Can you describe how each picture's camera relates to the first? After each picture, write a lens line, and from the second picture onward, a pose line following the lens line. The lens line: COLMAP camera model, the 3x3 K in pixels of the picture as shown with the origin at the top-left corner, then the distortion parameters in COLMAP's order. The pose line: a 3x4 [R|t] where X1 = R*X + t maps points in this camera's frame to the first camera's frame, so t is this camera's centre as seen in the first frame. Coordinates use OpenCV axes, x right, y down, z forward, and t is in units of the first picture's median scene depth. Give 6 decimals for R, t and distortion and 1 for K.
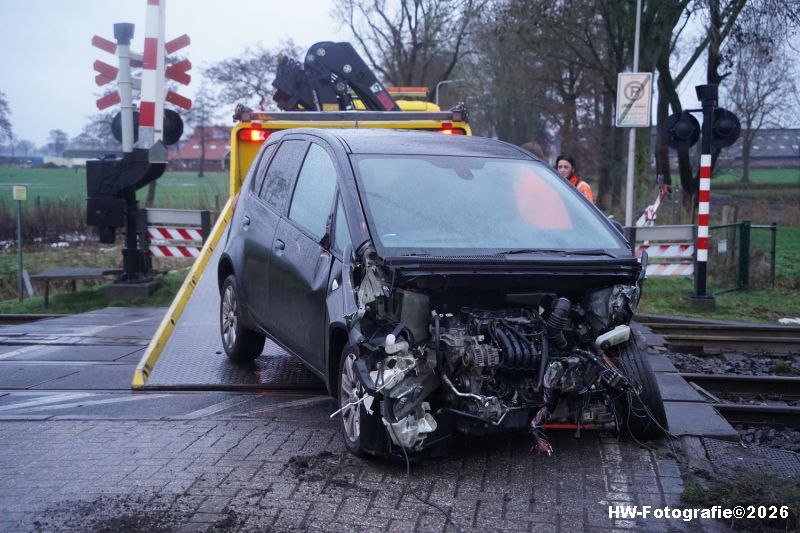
lens RADIAL K [[1211.3, 0, 400.4], [0, 1211.3, 265.3], [0, 0, 1]] dist [0.319778, 0.056959]
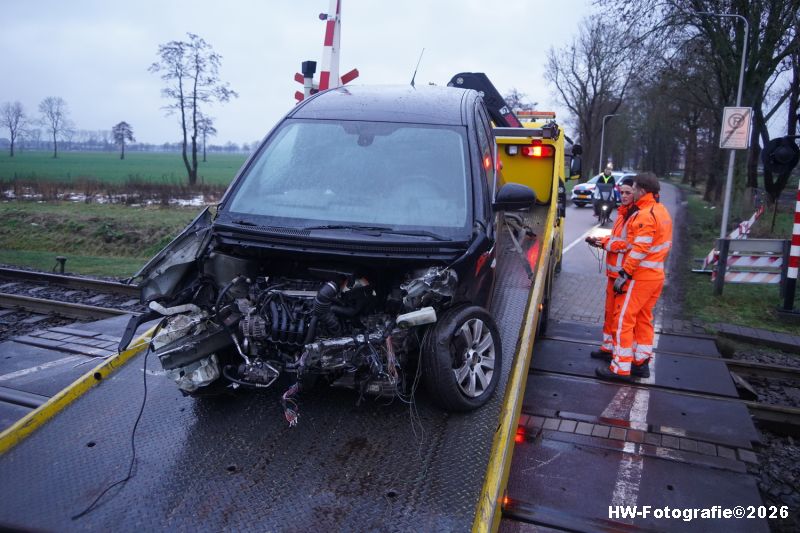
lens RADIAL K [[656.4, 0, 399.0], [0, 656.4, 252.2], [0, 0, 1]] dist [-0.025973, 0.003477]
pose [[0.959587, 0.064301, -0.273967, 0.064971], [-0.049304, 0.996902, 0.061288, -0.038606], [0.277059, -0.045304, 0.959784, 0.334886]]
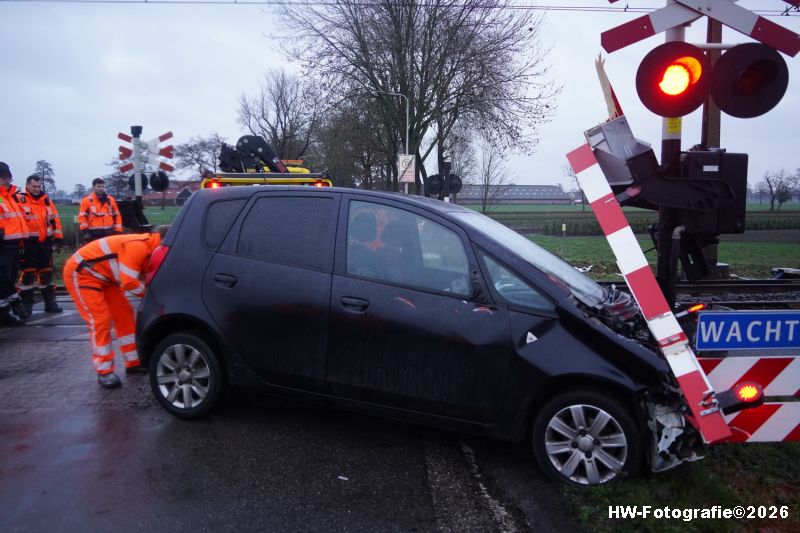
lens RADIAL K [[655.6, 0, 401.5], [0, 655.6, 263.4], [0, 0, 1]] dist [-0.048994, 0.036616]
pose [[0.981828, -0.018827, 0.188837, -0.022105], [0.016566, 0.999771, 0.013543, 0.001404], [-0.189049, -0.010168, 0.981915, -0.015394]]
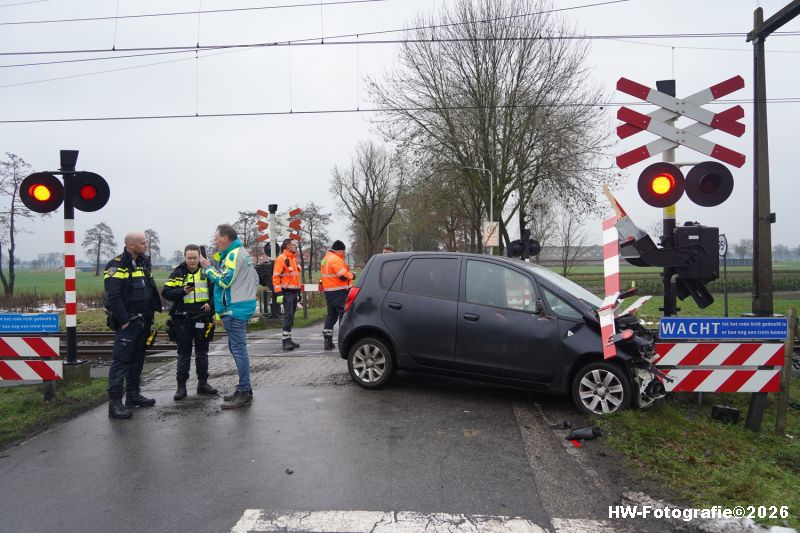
lens RADIAL K [[655.6, 0, 401.5], [0, 655.6, 263.4], [0, 0, 1]] dist [-0.048994, 0.036616]
pose [[0.997758, -0.011883, 0.065862, -0.063083], [0.017444, 0.996270, -0.084506, 0.017555], [-0.064612, 0.085465, 0.994244, -0.186255]]
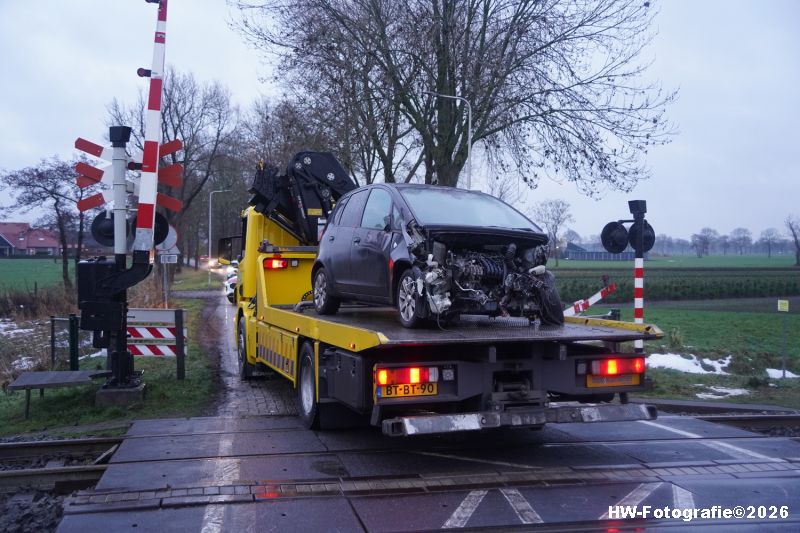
lens RADIAL K [[867.3, 0, 401.3], [0, 867.3, 263.8], [0, 0, 1]] dist [0.106235, 0.008503]
pose [[0.951770, -0.000689, 0.306812, -0.209805], [0.022103, 0.997553, -0.066323, -0.030426], [-0.306016, 0.069906, 0.949456, 0.250181]]
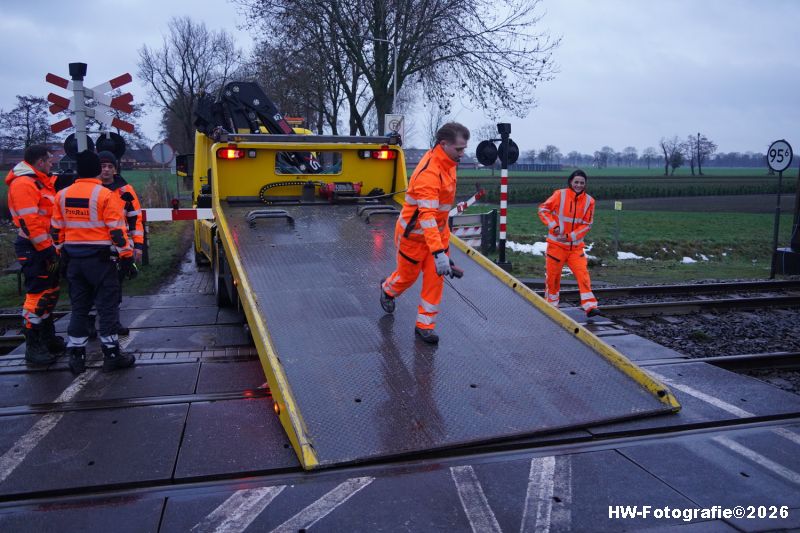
lens RADIAL K [[655.6, 0, 401.5], [0, 655.6, 263.4], [0, 0, 1]] dist [-0.048994, 0.036616]
pose [[0.940985, -0.047640, 0.335078, -0.135307], [0.025175, 0.997154, 0.071071, -0.031315], [-0.337510, -0.058441, 0.939506, 0.257509]]
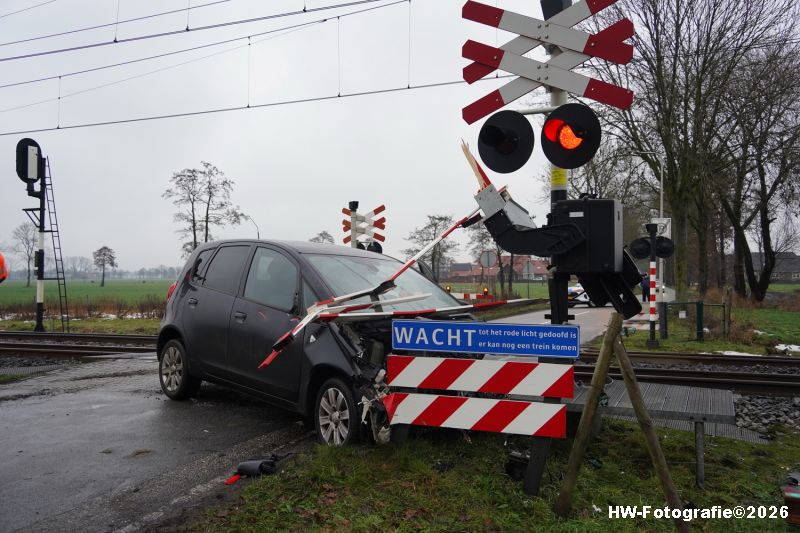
lens RADIAL K [[737.1, 0, 400.0], [0, 737.1, 266.5], [0, 0, 1]] dist [-0.003881, 0.003587]
pose [[0.959852, -0.008843, -0.280366, 0.178645], [-0.018992, 0.995161, -0.096409, 0.026234], [0.279862, 0.097864, 0.955039, -0.120252]]
